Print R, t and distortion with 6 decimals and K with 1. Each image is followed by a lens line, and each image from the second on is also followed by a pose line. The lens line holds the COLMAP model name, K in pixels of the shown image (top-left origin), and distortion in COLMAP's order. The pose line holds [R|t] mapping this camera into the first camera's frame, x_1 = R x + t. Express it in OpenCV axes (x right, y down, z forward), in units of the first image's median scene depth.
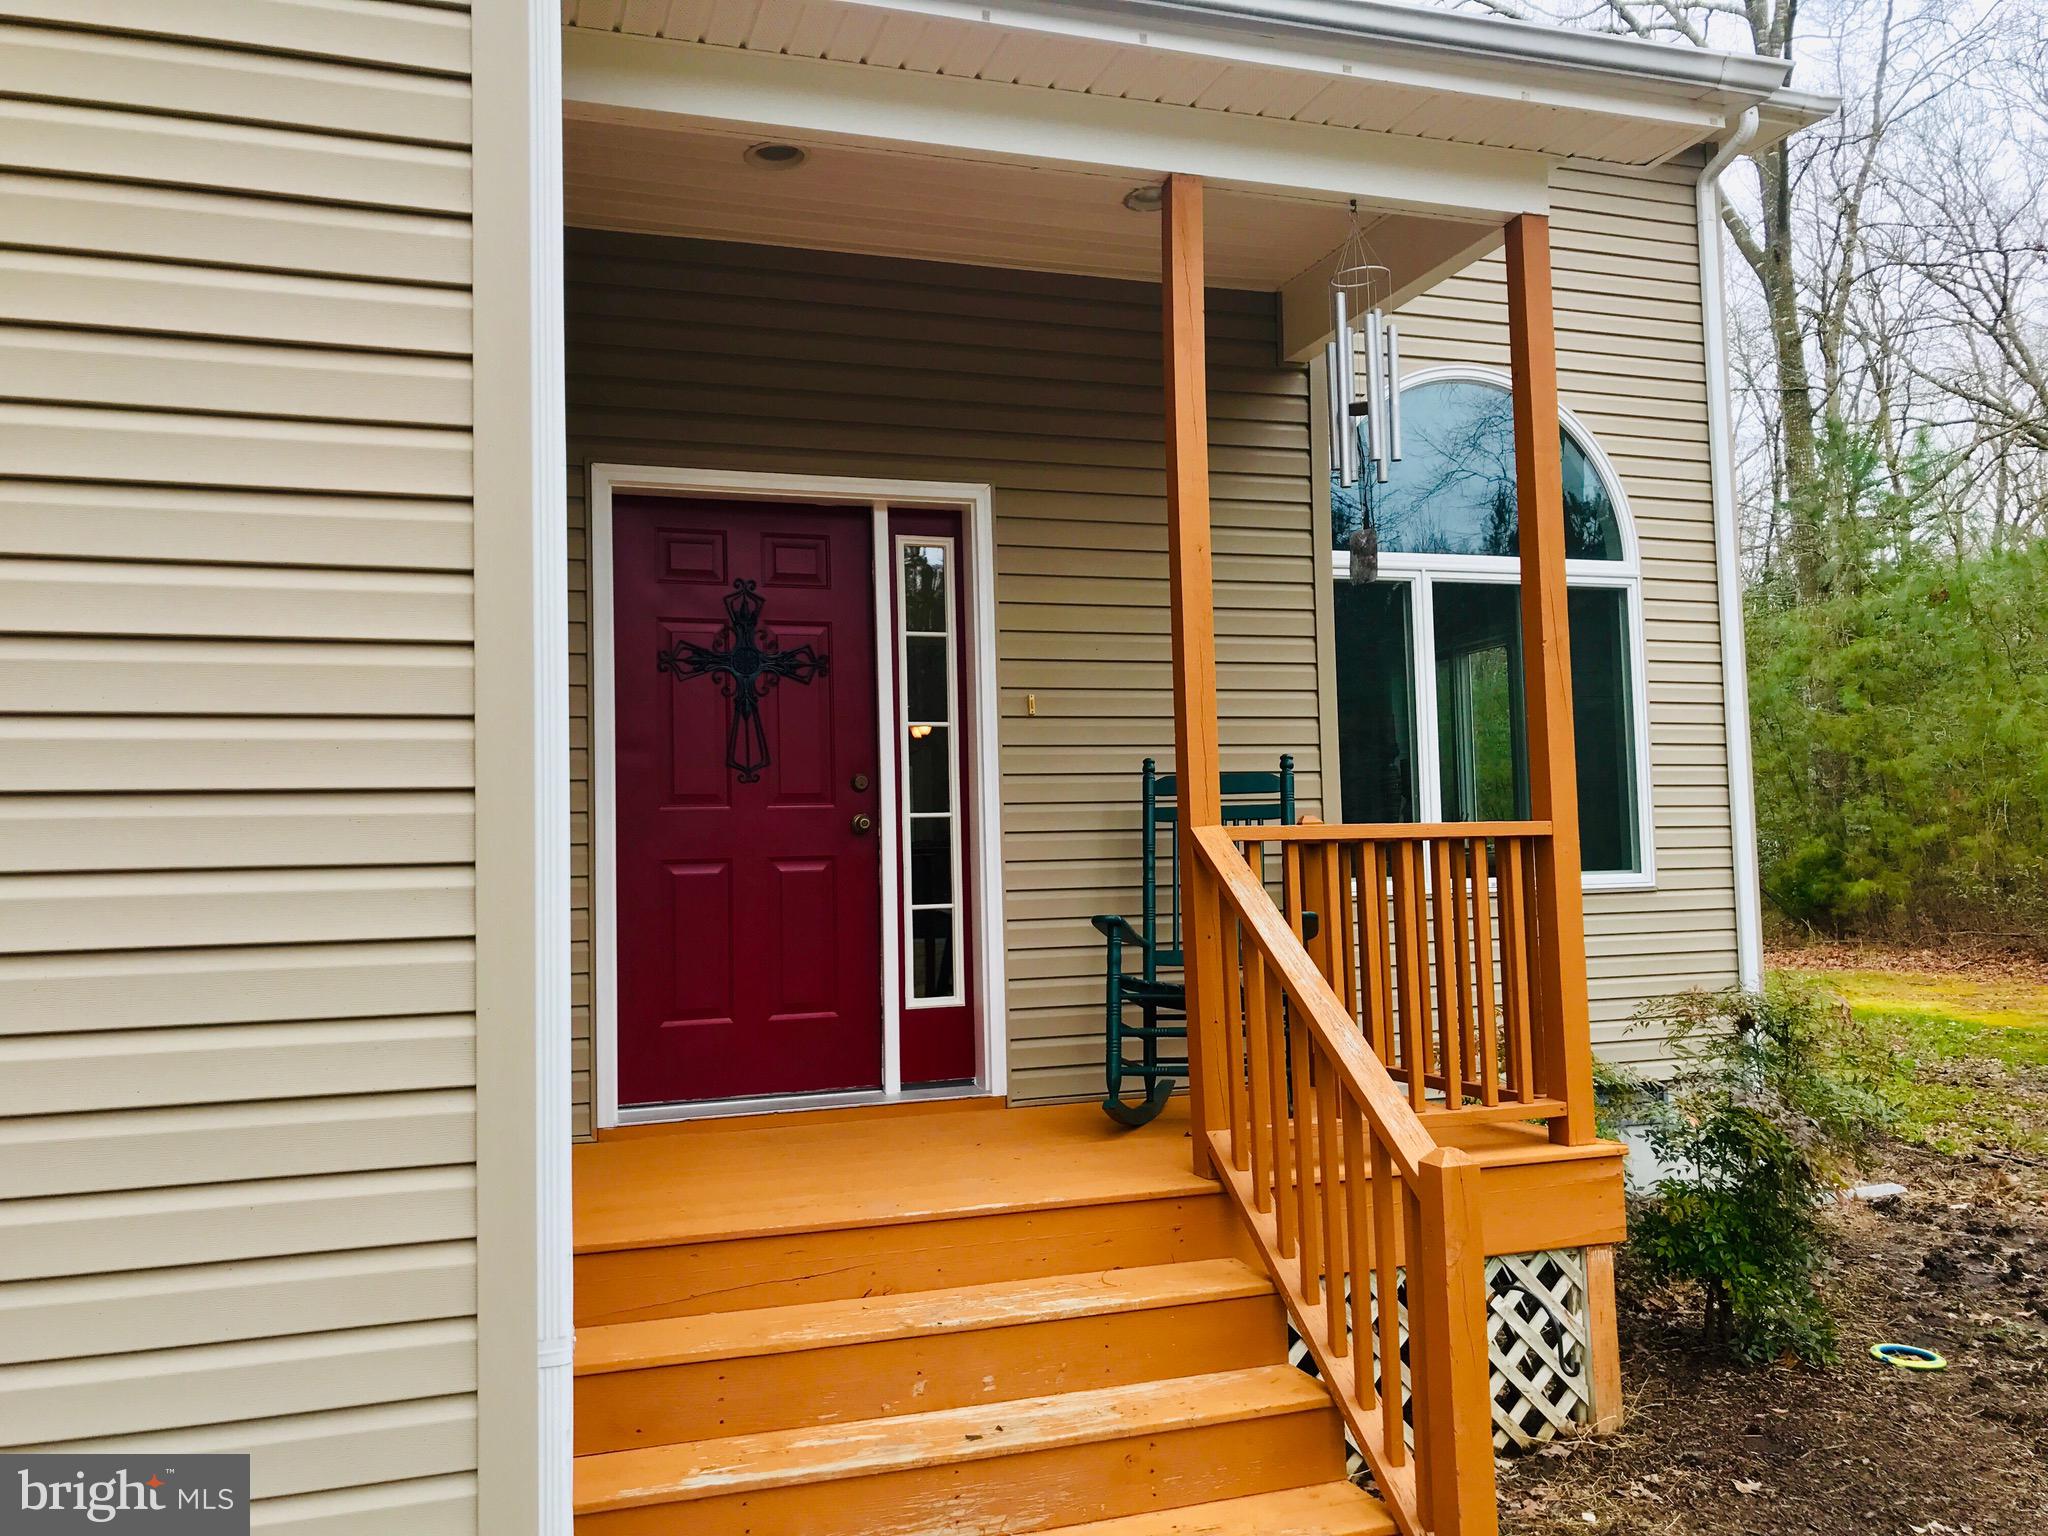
lens RADIAL K [[1671.5, 0, 1015.6], [0, 1671.5, 766.8], [0, 0, 1]] dist [0.058646, -0.086038]
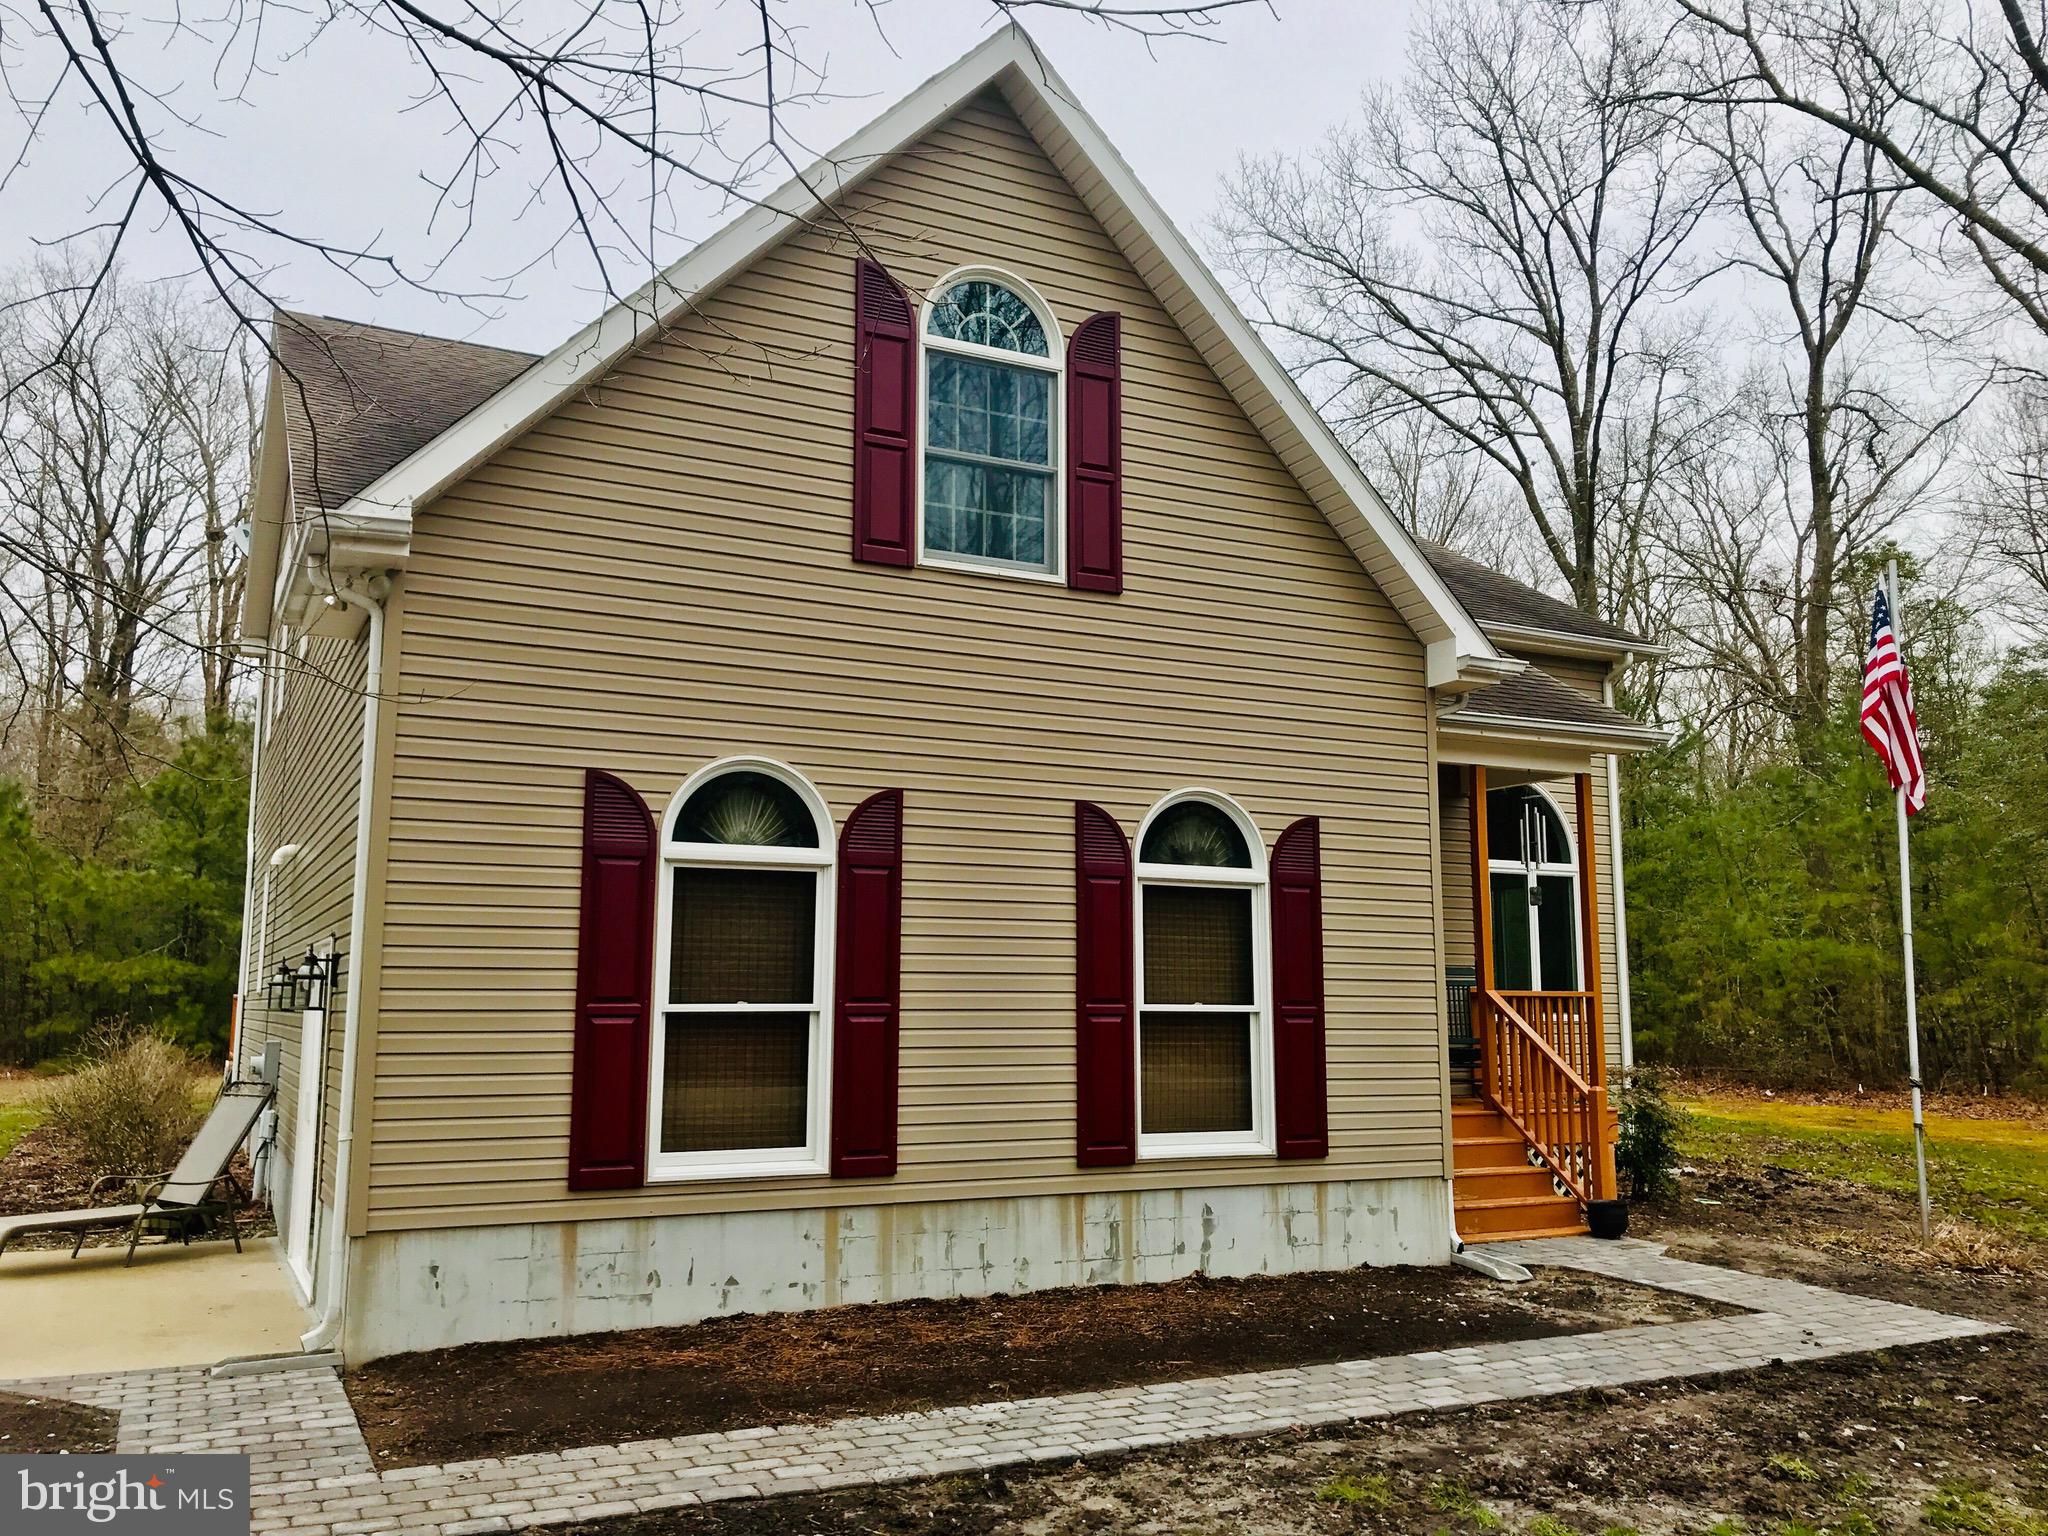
lens RADIAL K [[1671.5, 0, 1039.6], [0, 1671.5, 755.6], [0, 0, 1]] dist [0.058646, -0.086038]
pose [[0.989445, 0.051221, 0.135558, -0.222190], [-0.039118, 0.995129, -0.090493, -0.015762], [-0.139533, 0.084235, 0.986628, -0.374814]]
